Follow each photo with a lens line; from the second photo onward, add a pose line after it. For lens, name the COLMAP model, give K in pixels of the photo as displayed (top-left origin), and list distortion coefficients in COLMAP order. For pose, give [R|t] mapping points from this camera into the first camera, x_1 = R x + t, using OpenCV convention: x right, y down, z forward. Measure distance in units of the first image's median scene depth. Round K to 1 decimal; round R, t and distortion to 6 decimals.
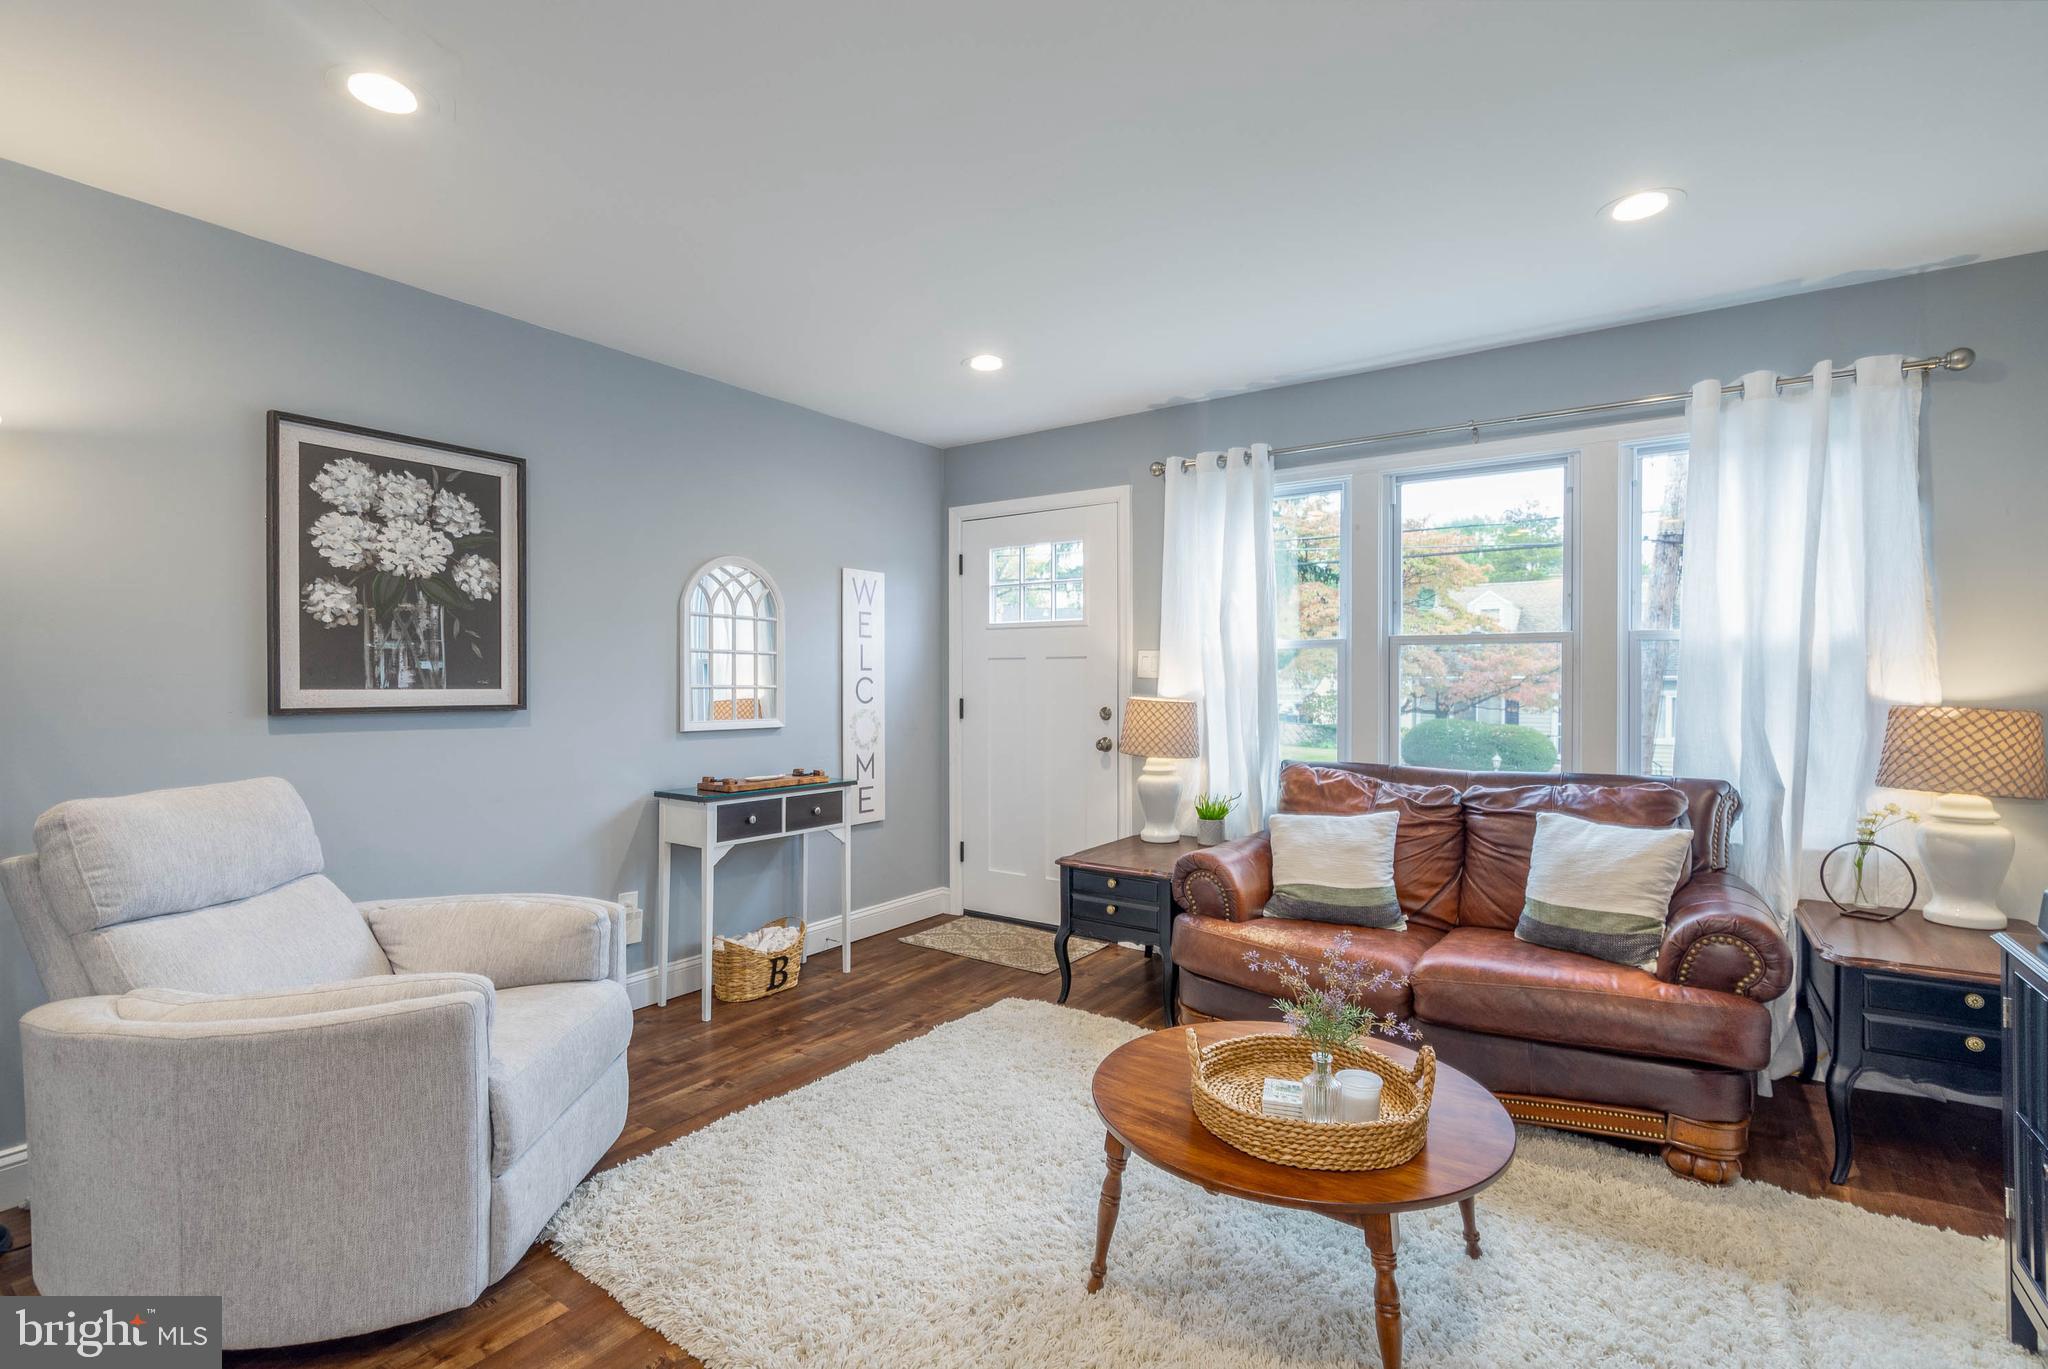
lens RADIAL K [[936.4, 0, 1023.8], [0, 936.4, 690.8], [0, 0, 1]] dist [-0.001865, 0.000704]
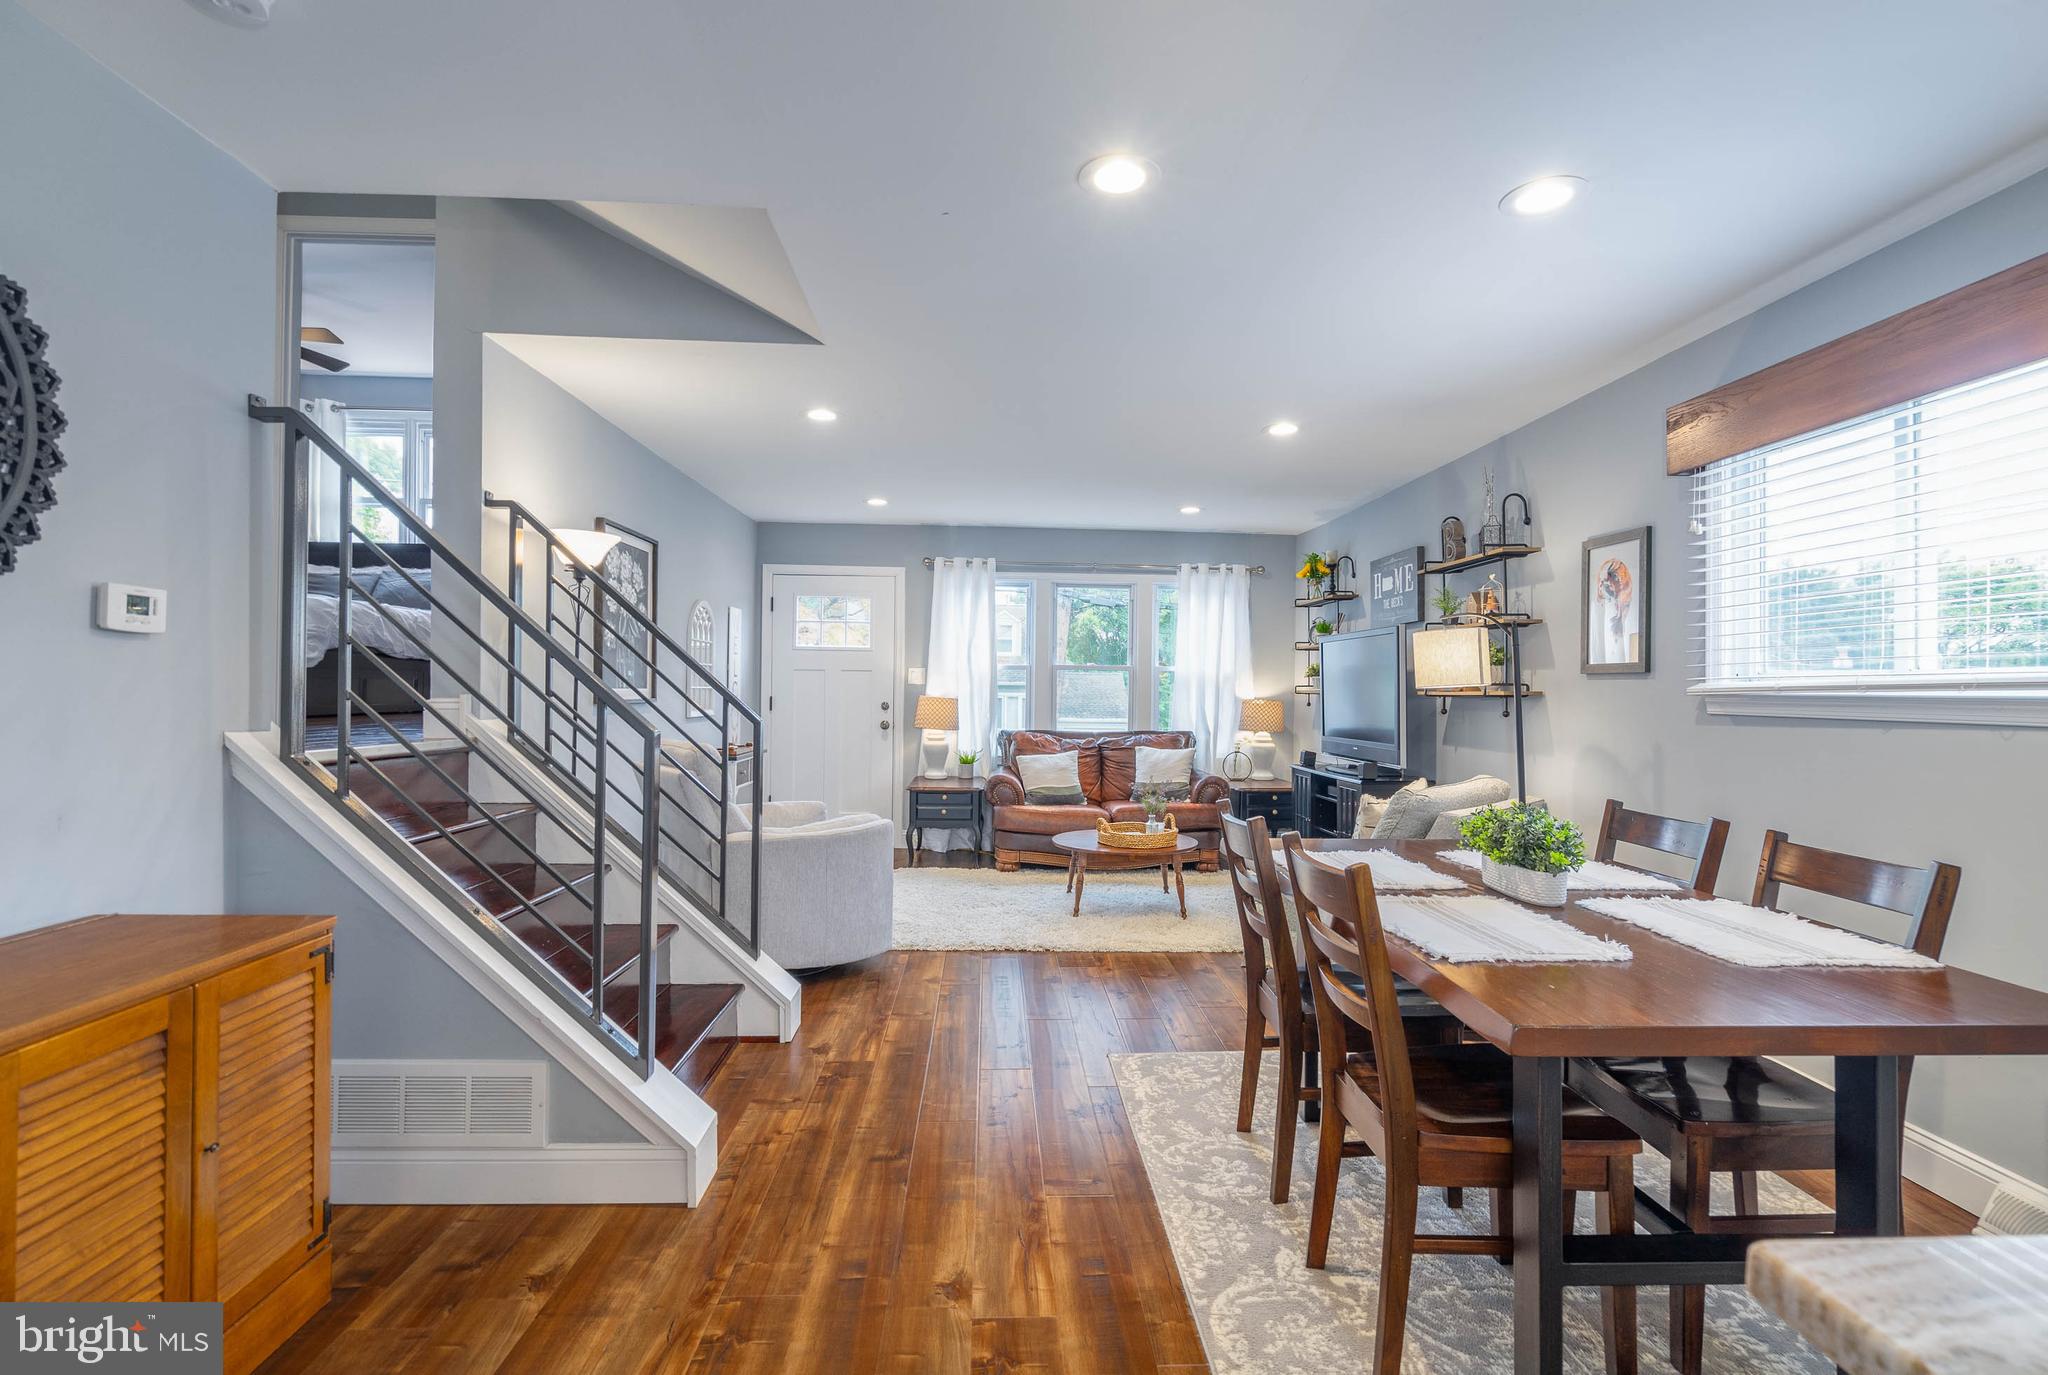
lens RADIAL K [[941.9, 0, 1024.0], [0, 941.9, 687.5], [0, 0, 1]] dist [-0.003659, -0.000372]
pose [[0.792351, 0.008637, 0.610004, -0.958727], [-0.005769, 0.999961, -0.006665, 0.002501], [-0.610038, 0.001762, 0.792371, -0.585899]]
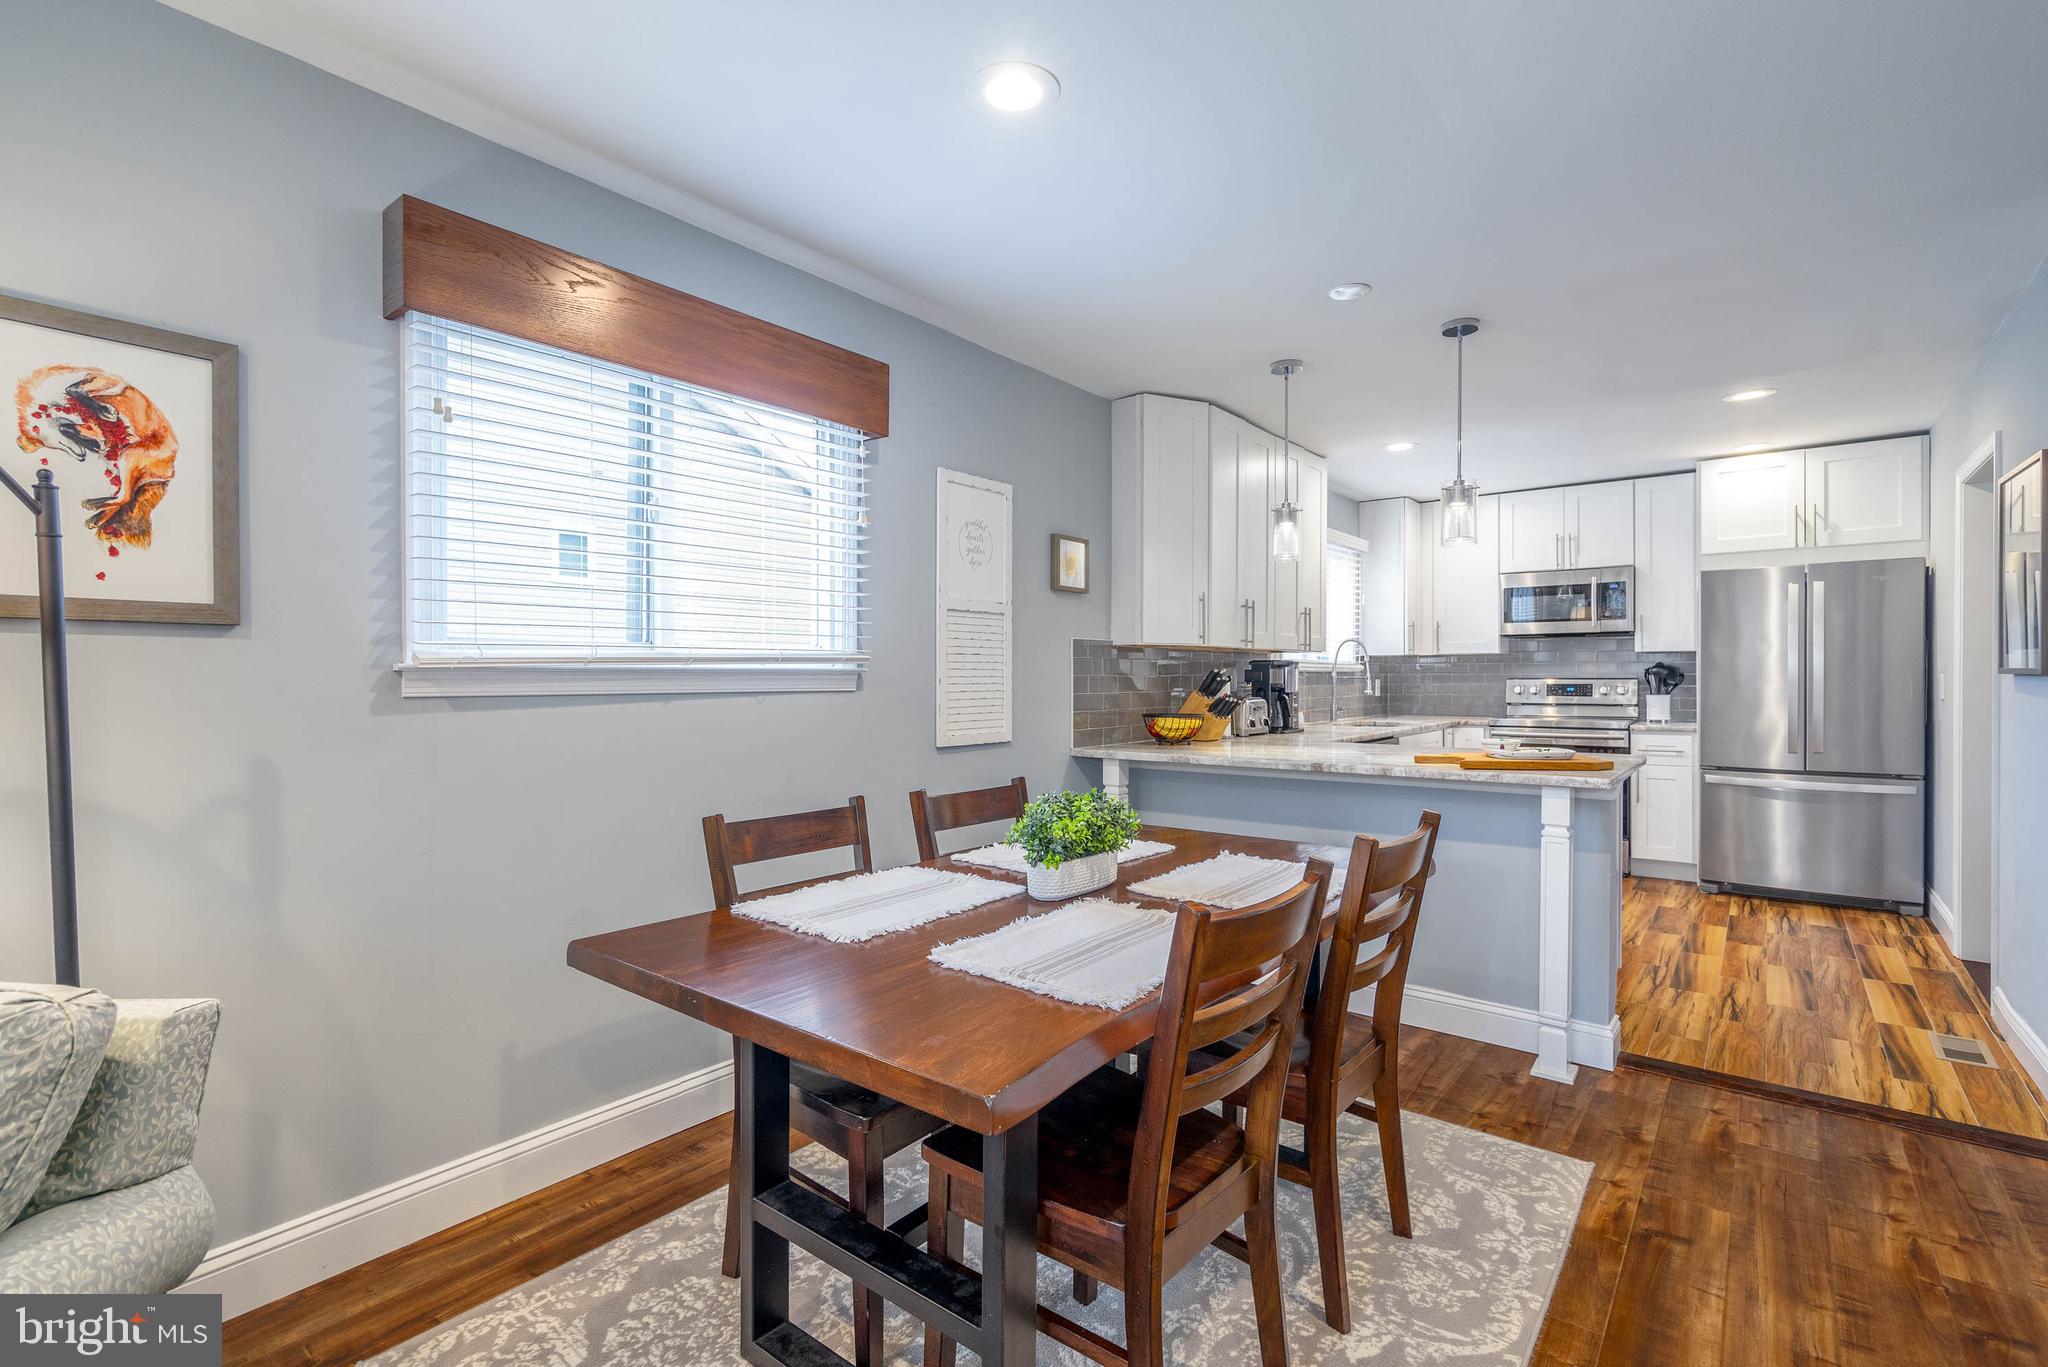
lens RADIAL K [[938.0, 0, 1029.2], [0, 938.0, 683.3], [0, 0, 1]] dist [-0.000866, 0.000527]
pose [[-0.998789, 0.000183, 0.049201, -0.282357], [0.000979, 0.999869, 0.016172, 0.000540], [-0.049191, 0.016201, -0.998658, 0.319023]]
